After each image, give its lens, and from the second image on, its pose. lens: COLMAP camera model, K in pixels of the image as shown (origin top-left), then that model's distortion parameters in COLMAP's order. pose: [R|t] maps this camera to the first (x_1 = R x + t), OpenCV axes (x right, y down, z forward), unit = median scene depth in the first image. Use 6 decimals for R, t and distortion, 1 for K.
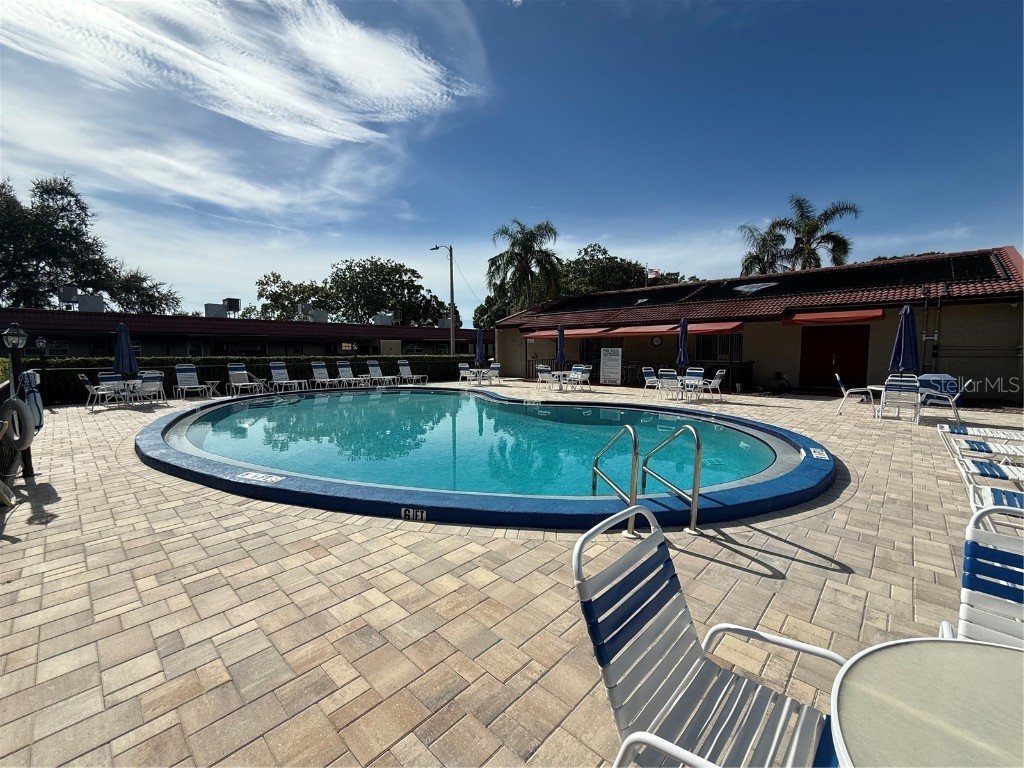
lens RADIAL K [[428.3, 0, 507.5], [0, 428.3, 383.6], [0, 0, 1]] dist [0.001559, -0.000267]
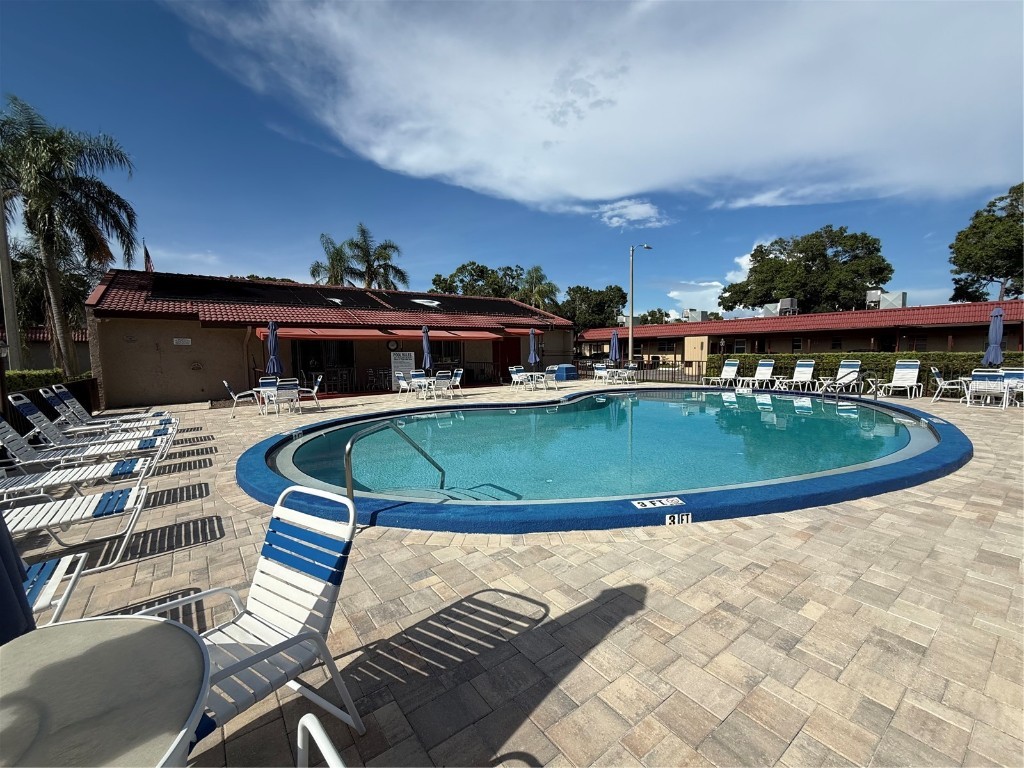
lens RADIAL K [[428.3, 0, 509.7], [0, 428.3, 387.2], [0, 0, 1]] dist [0.001559, -0.000267]
pose [[0.167096, -0.078184, 0.982836, -0.822995], [0.090090, 0.993891, 0.063747, -0.056309], [-0.981816, 0.077891, 0.173119, 0.783543]]
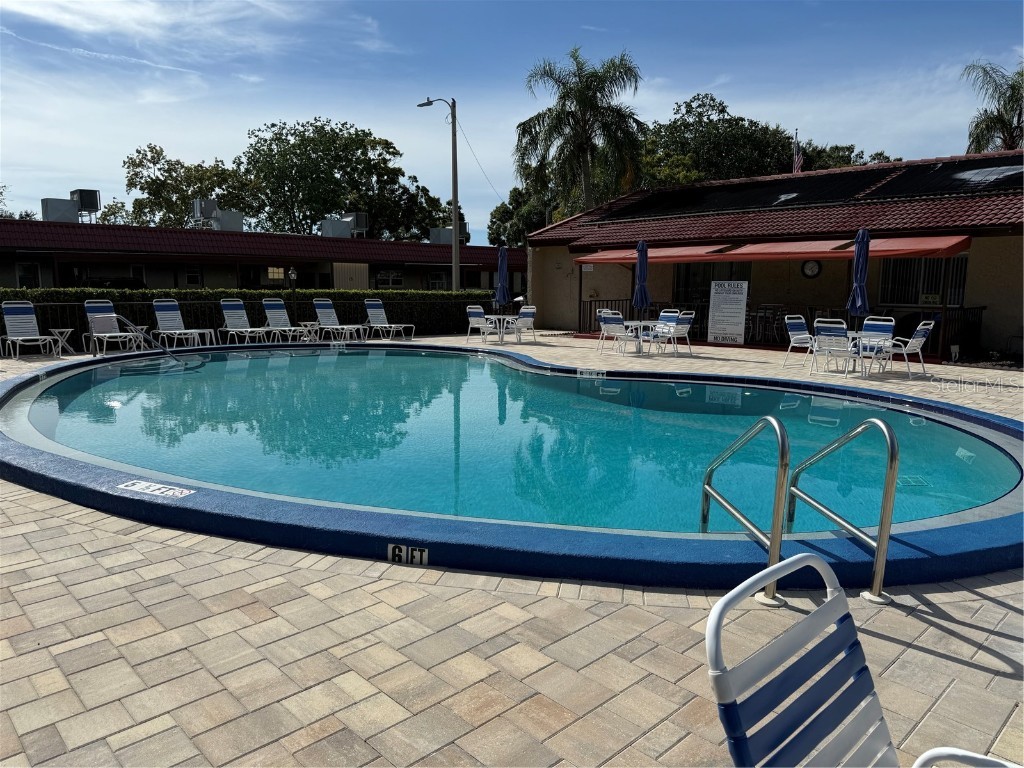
lens RADIAL K [[727.3, 0, 507.7], [0, 727.3, 386.7], [0, 0, 1]] dist [0.036859, -0.041354]
pose [[0.998756, 0.016986, -0.046883, -0.009398], [-0.013904, 0.997770, 0.065281, -0.001024], [0.047887, -0.064548, 0.996765, -0.003405]]
